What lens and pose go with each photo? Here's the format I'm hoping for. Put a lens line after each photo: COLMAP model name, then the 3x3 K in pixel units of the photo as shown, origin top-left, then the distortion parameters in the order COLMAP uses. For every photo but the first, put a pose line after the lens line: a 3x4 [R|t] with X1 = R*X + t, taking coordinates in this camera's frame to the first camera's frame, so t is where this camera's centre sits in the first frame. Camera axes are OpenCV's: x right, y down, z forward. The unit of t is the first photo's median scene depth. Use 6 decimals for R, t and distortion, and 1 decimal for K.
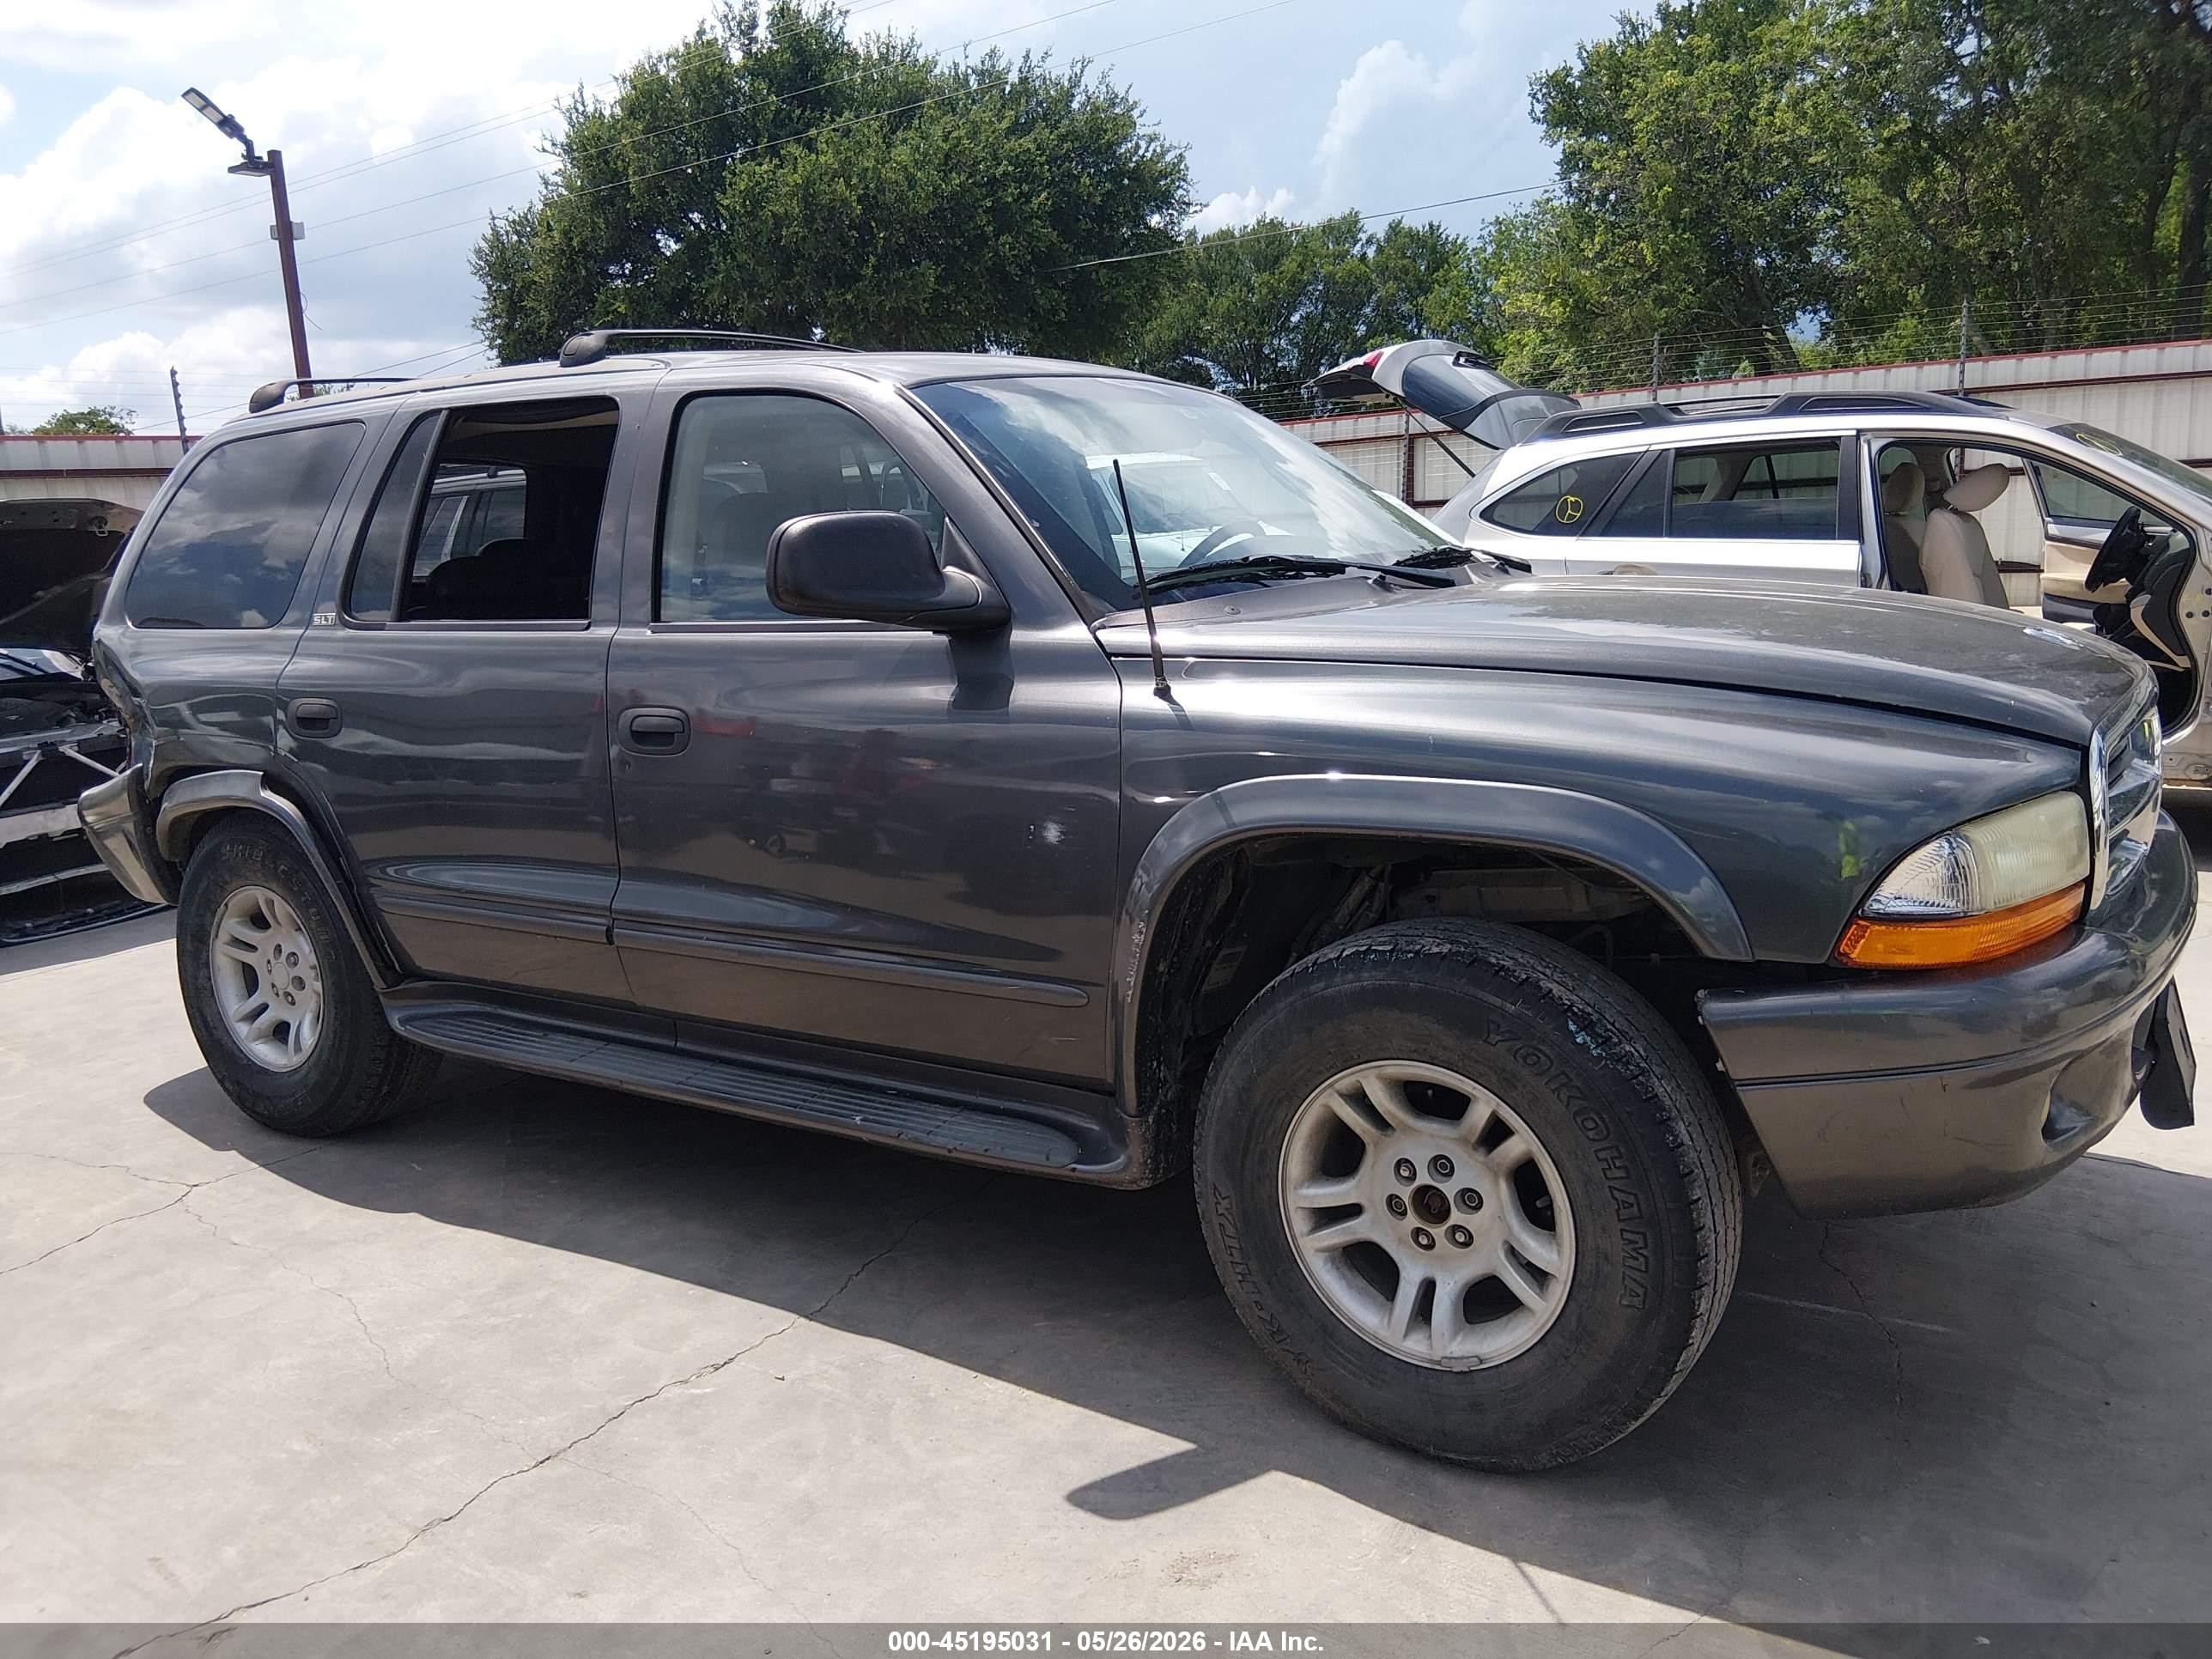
lens RADIAL K [[1673.9, 0, 1114.3], [0, 1673.9, 810.4], [0, 0, 1]] dist [0.065575, -0.125988]
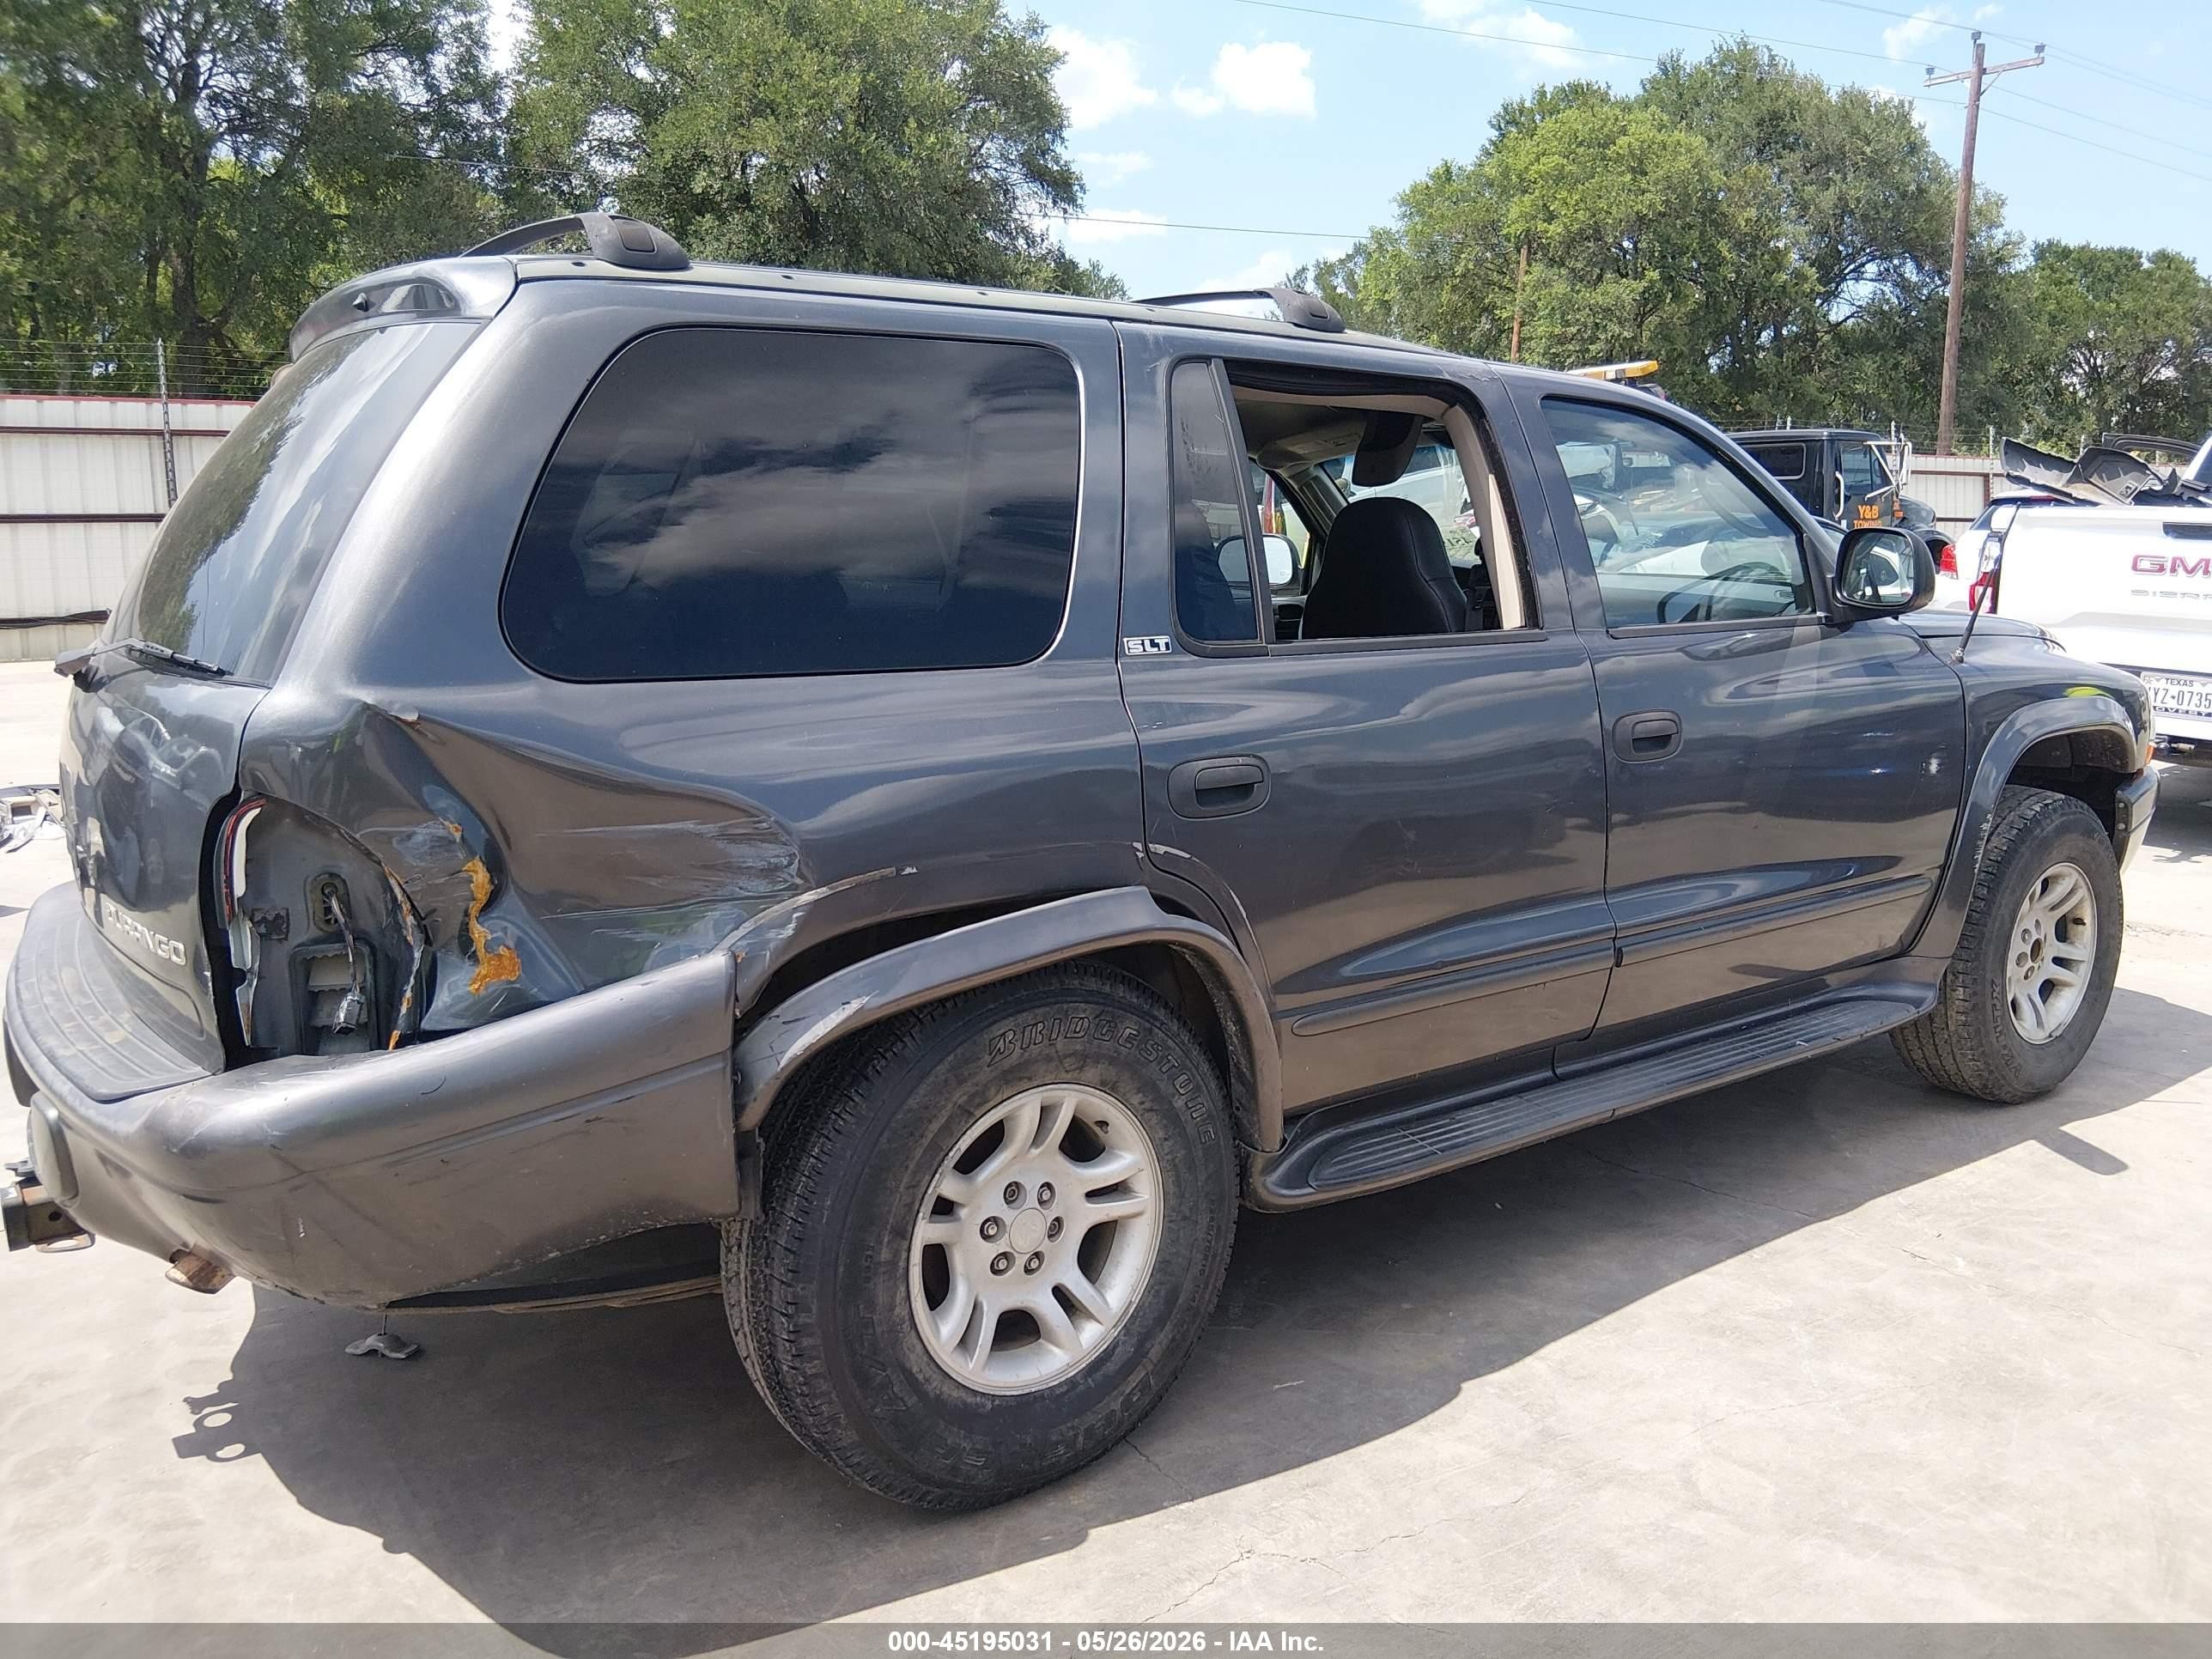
lens RADIAL K [[1673.9, 0, 1110.7], [0, 1673.9, 813.3], [0, 0, 1]] dist [0.065575, -0.125988]
pose [[0.353455, -0.110736, 0.928874, -1.355132], [0.139315, 0.988126, 0.064788, -0.113833], [-0.925019, 0.106506, 0.364686, 0.965910]]
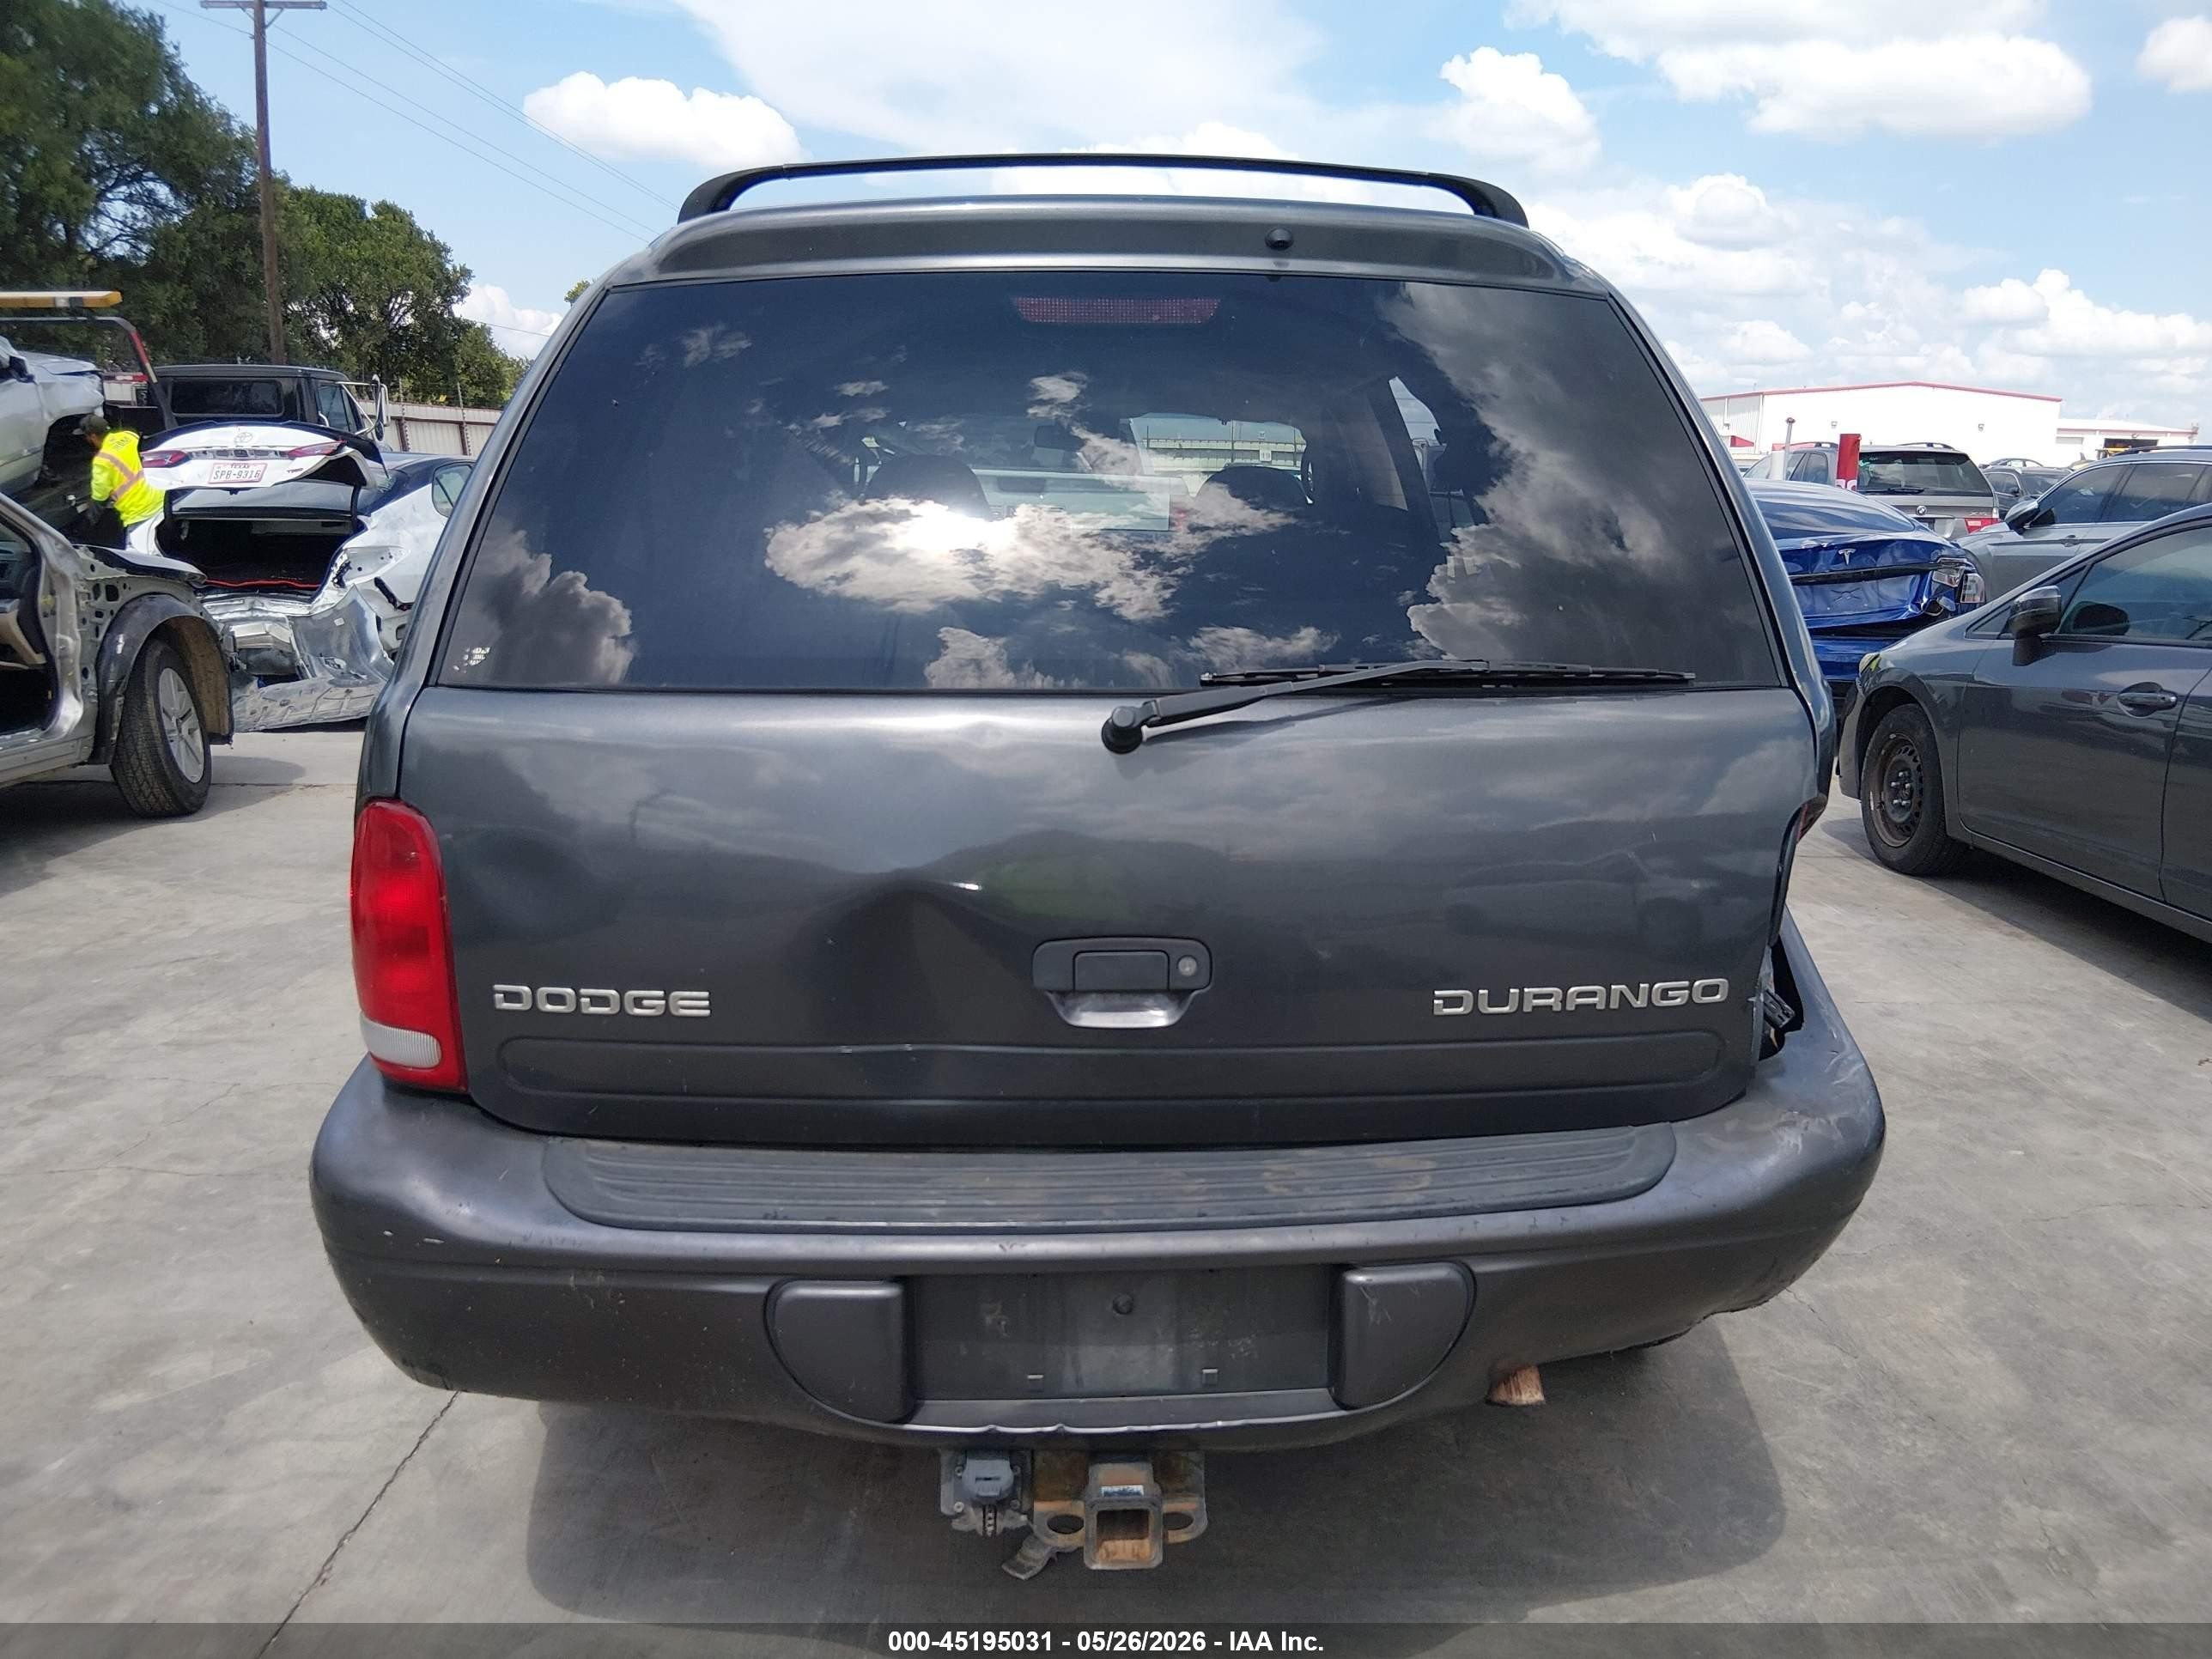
lens RADIAL K [[1673.9, 0, 1105.0], [0, 1673.9, 825.0], [0, 0, 1]] dist [0.065575, -0.125988]
pose [[-0.574917, -0.128269, 0.808095, -1.229673], [0.150456, 0.954221, 0.258505, -0.307199], [-0.804260, 0.270202, -0.529299, 2.006382]]
